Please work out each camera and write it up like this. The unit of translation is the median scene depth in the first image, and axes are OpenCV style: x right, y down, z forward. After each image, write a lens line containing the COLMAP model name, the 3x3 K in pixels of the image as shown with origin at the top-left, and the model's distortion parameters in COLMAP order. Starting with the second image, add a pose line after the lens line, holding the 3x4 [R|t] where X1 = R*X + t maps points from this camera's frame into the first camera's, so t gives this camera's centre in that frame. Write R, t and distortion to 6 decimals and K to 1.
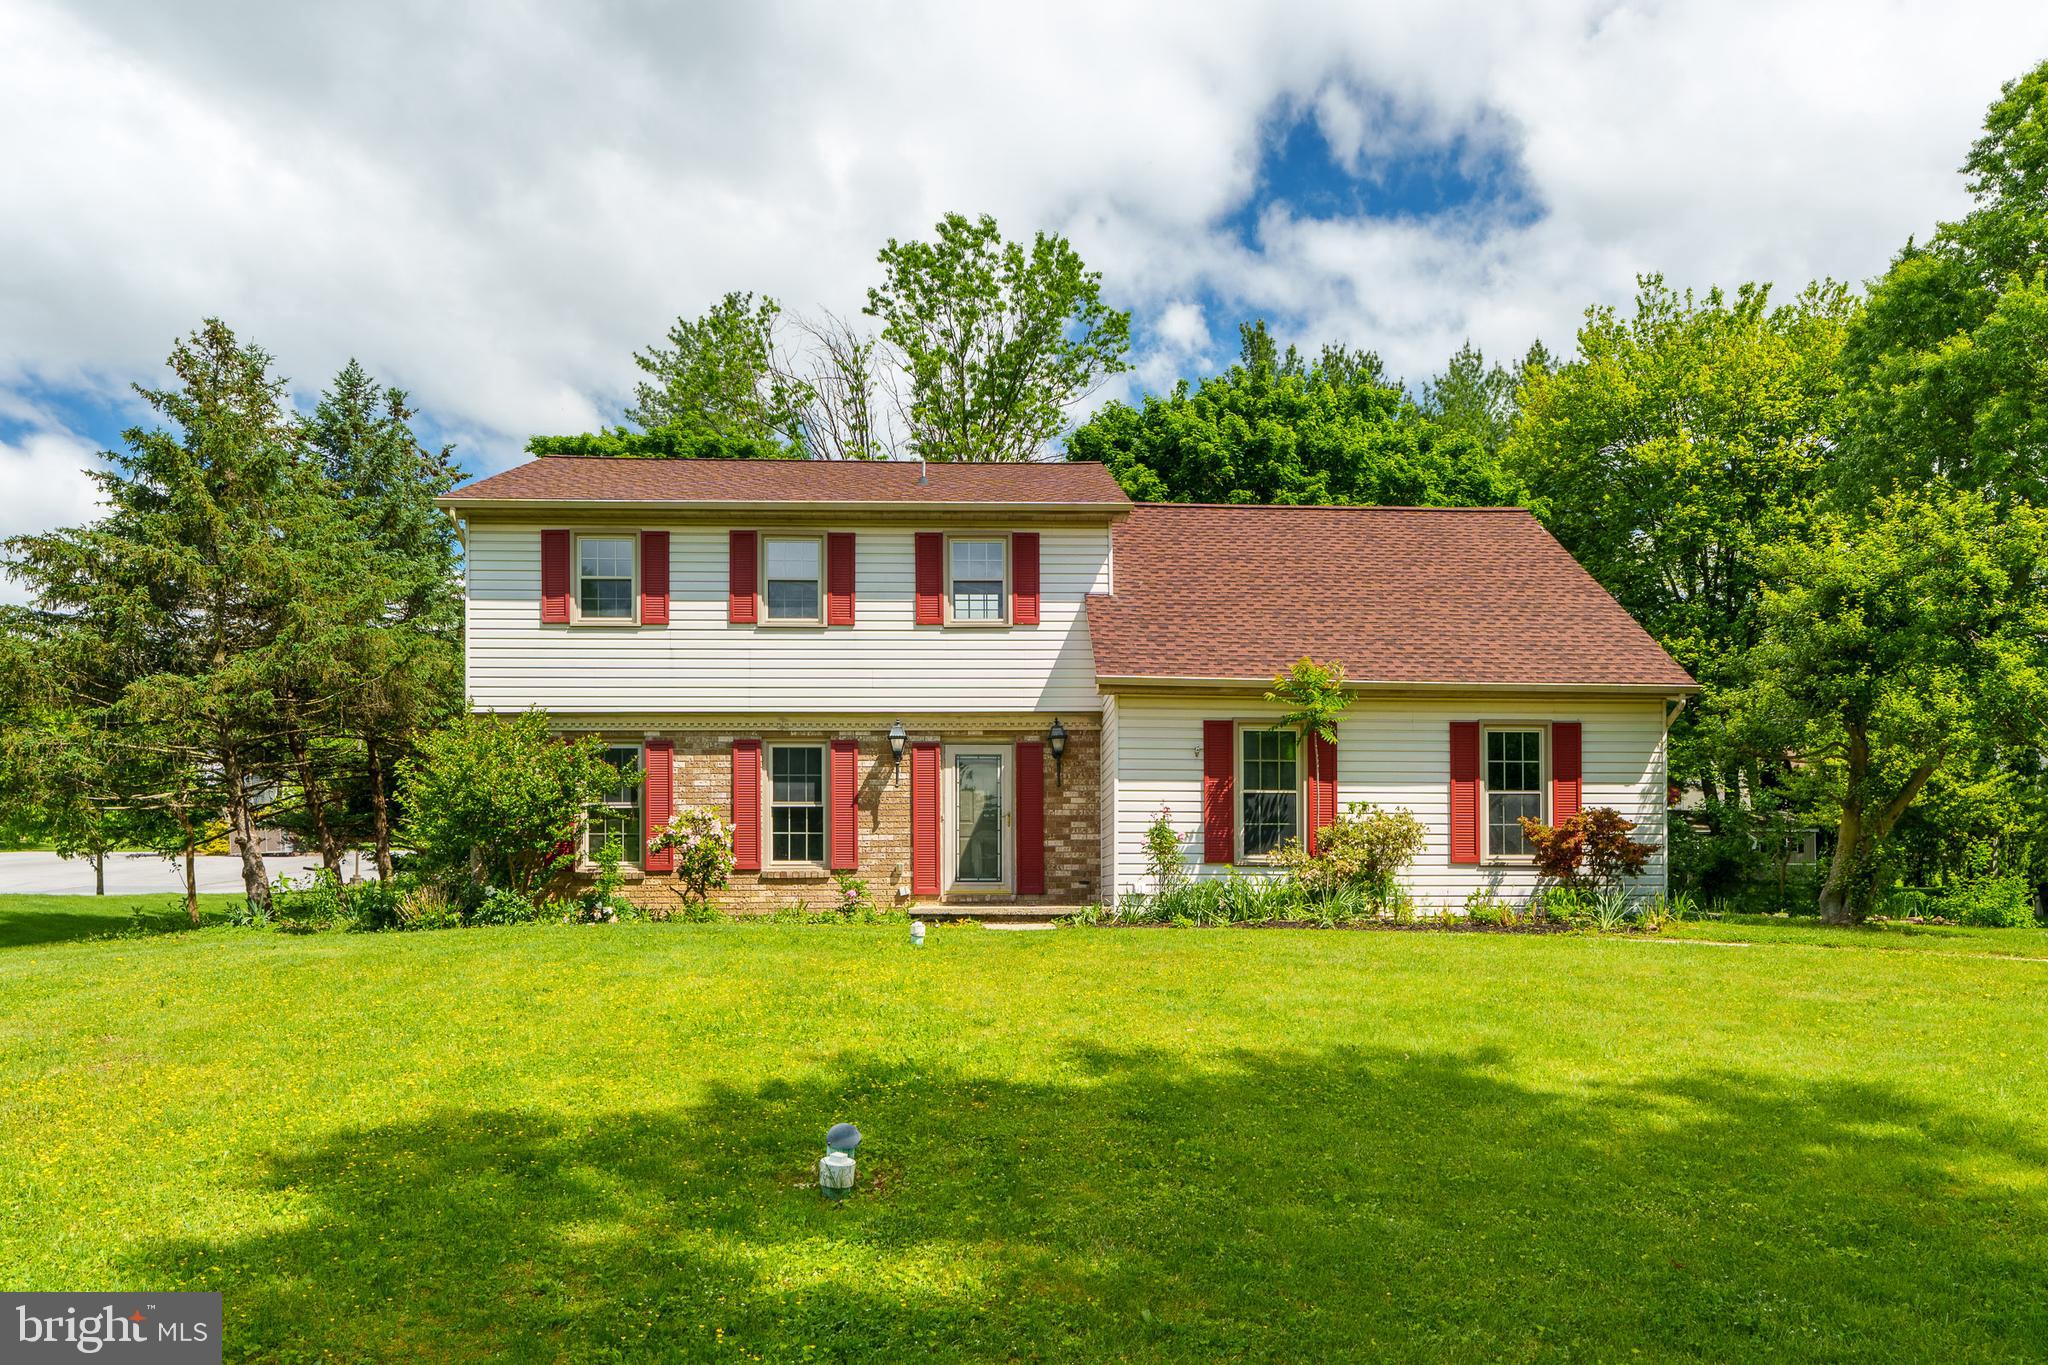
lens RADIAL K [[1426.2, 0, 1044.9], [0, 1426.2, 872.9], [0, 0, 1]] dist [-0.011137, -0.000142]
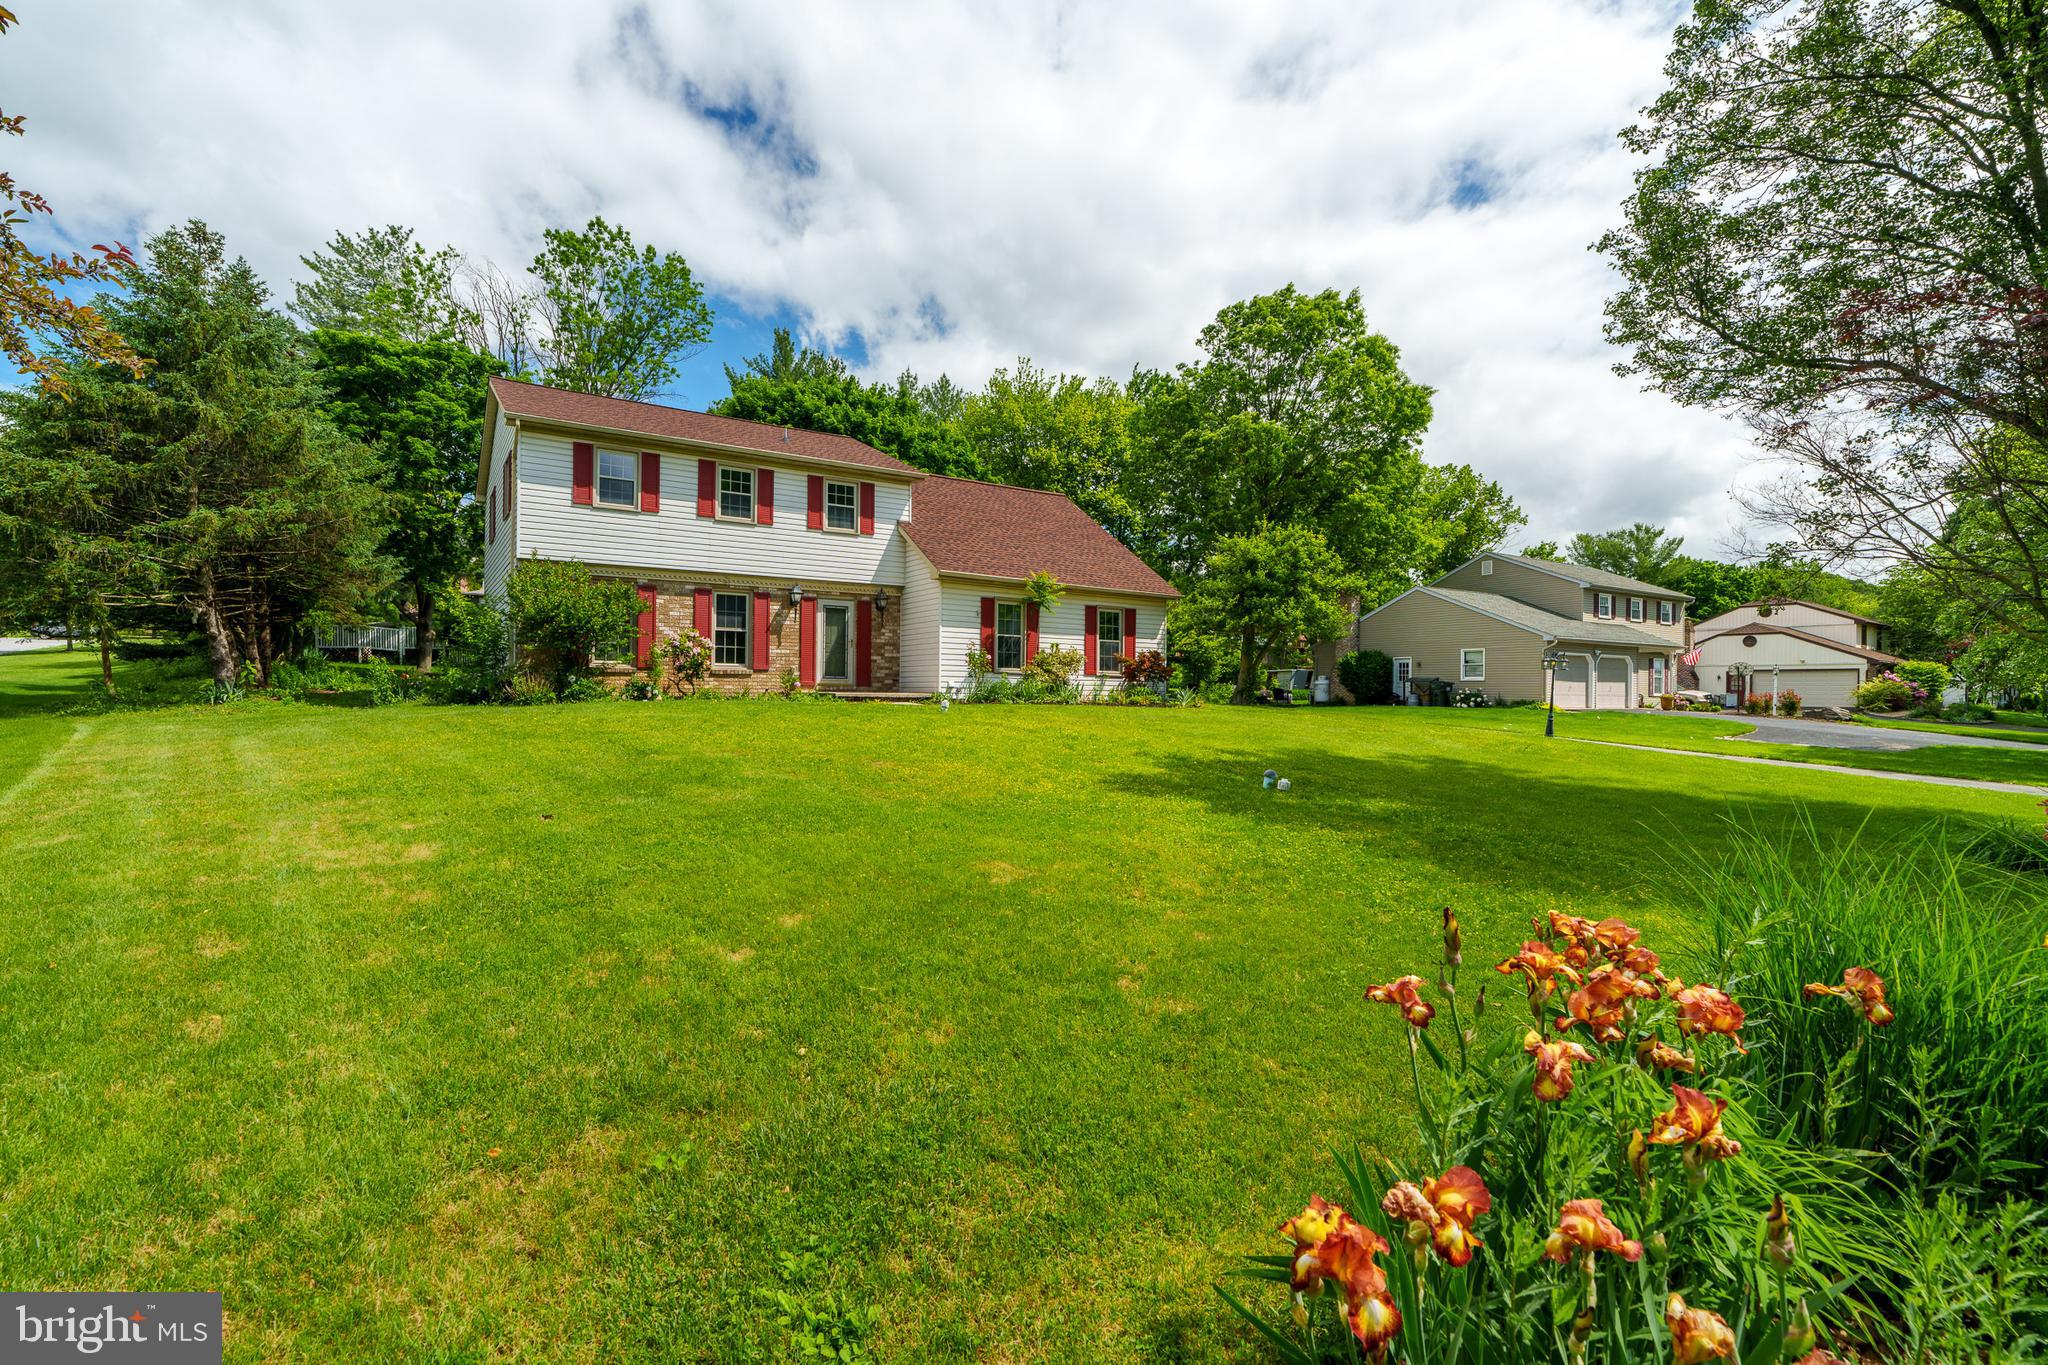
lens RADIAL K [[925.2, 0, 1016.3], [0, 925.2, 681.1], [0, 0, 1]] dist [-0.004679, 0.000463]
pose [[0.865598, 0.018890, 0.500382, -0.425327], [-0.020820, 0.999782, -0.001726, 0.006863], [-0.500306, -0.008924, 0.865803, -0.093326]]
